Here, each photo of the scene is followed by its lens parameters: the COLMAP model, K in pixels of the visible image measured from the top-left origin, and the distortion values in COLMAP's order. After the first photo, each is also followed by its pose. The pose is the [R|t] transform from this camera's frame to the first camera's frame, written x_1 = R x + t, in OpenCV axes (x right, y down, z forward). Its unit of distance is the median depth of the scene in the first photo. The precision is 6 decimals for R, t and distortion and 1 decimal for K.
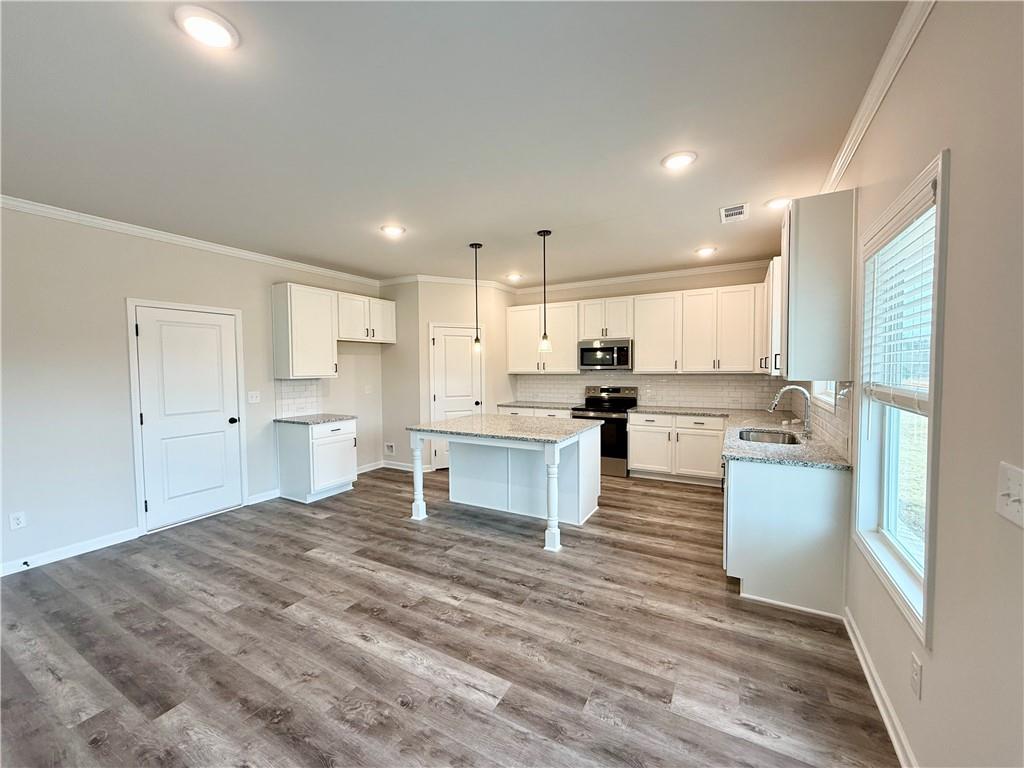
lens RADIAL K [[410.1, 0, 508.1], [0, 410.1, 384.4], [0, 0, 1]] dist [-0.000124, 0.000235]
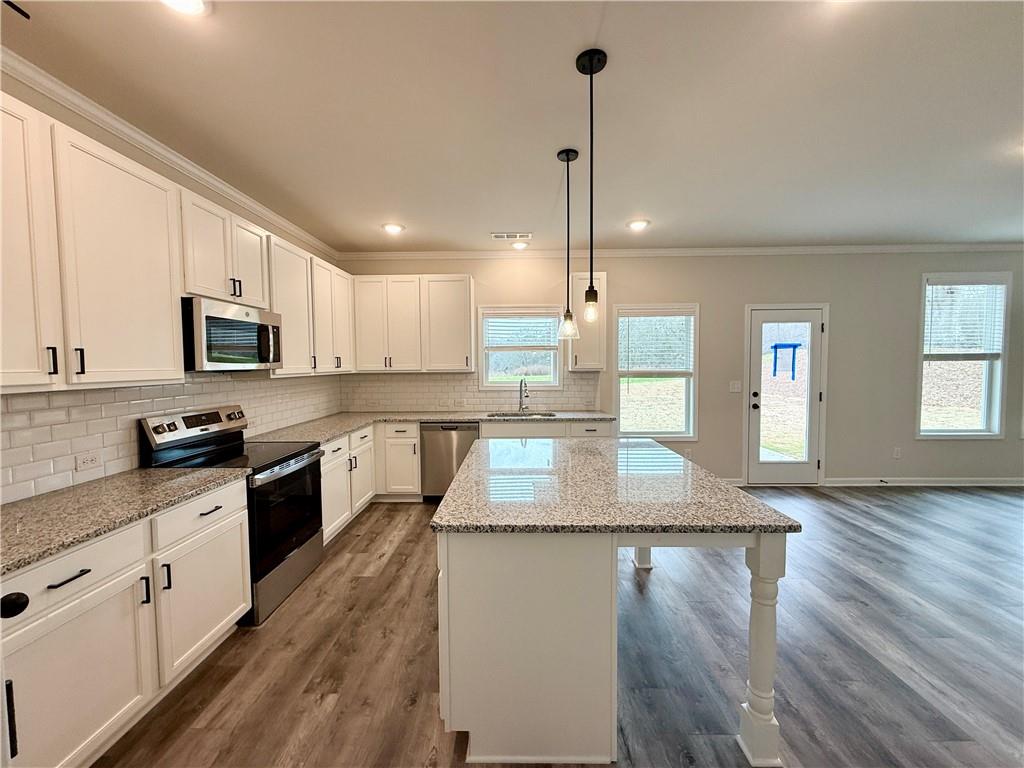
lens RADIAL K [[410.1, 0, 508.1], [0, 410.1, 384.4], [0, 0, 1]] dist [-0.000124, 0.000235]
pose [[-0.483199, -0.026190, 0.875119, -0.397008], [0.047719, 0.997279, 0.056194, -0.042166], [-0.874209, 0.068913, -0.480635, 1.264561]]
